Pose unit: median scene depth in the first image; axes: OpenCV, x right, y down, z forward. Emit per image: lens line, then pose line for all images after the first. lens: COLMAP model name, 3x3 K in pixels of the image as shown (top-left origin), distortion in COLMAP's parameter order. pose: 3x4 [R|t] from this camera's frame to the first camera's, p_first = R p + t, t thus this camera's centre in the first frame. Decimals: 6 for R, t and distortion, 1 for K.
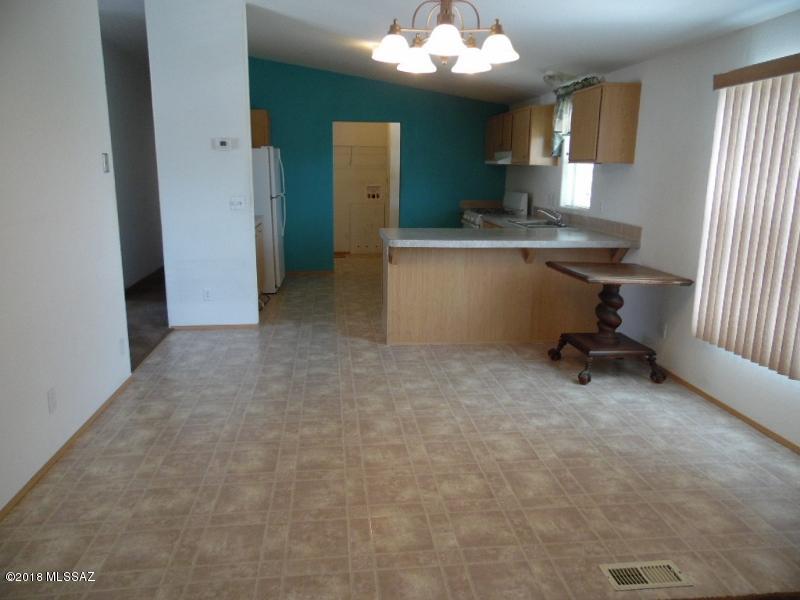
lens RADIAL K [[625.0, 0, 400.0], [0, 625.0, 300.0], [0, 0, 1]] dist [-0.012694, 0.106573]
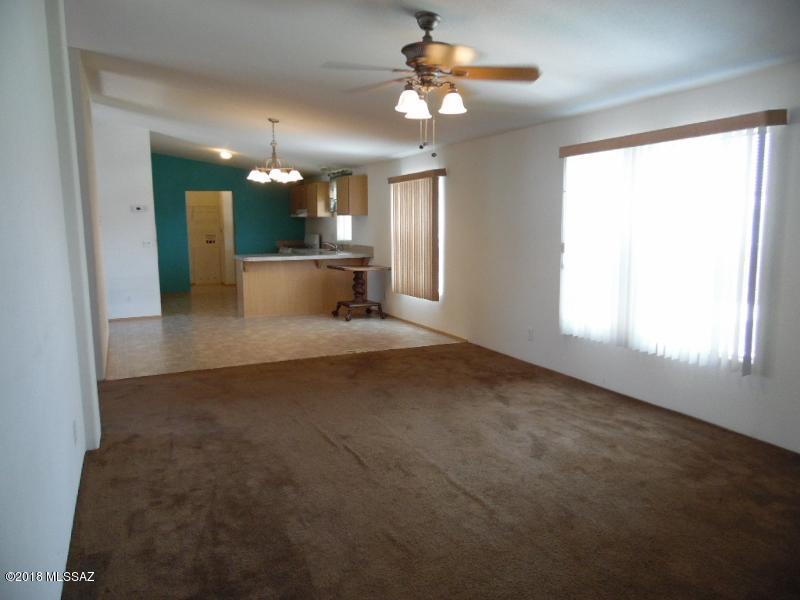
lens RADIAL K [[625.0, 0, 400.0], [0, 625.0, 300.0], [0, 0, 1]] dist [-0.012694, 0.106573]
pose [[0.952432, -0.061911, 0.298397, -0.136422], [0.086059, 0.993935, -0.068464, 0.196112], [-0.292349, 0.090887, 0.951983, -0.902609]]
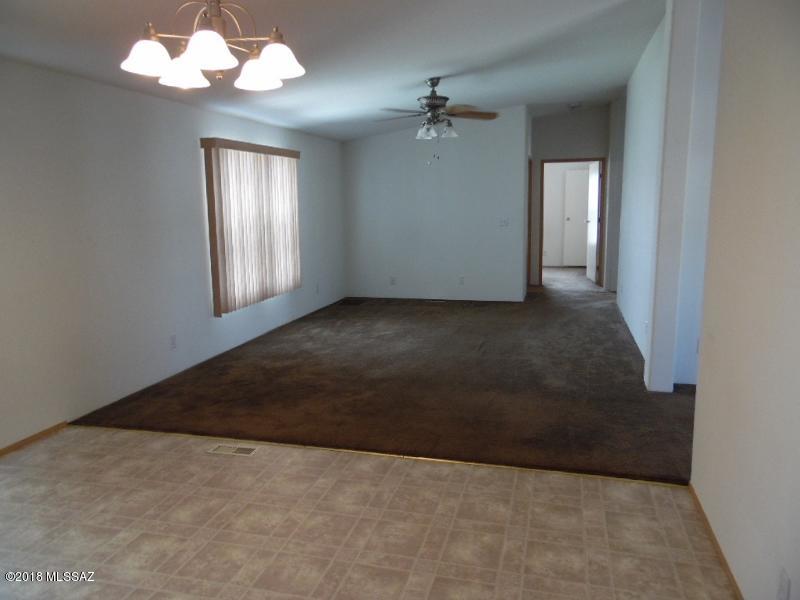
lens RADIAL K [[625.0, 0, 400.0], [0, 625.0, 300.0], [0, 0, 1]] dist [-0.012694, 0.106573]
pose [[-0.933533, -0.052774, 0.354587, -0.268076], [0.079757, 0.933742, 0.348949, -0.215757], [-0.349508, 0.354036, -0.867469, 1.004948]]
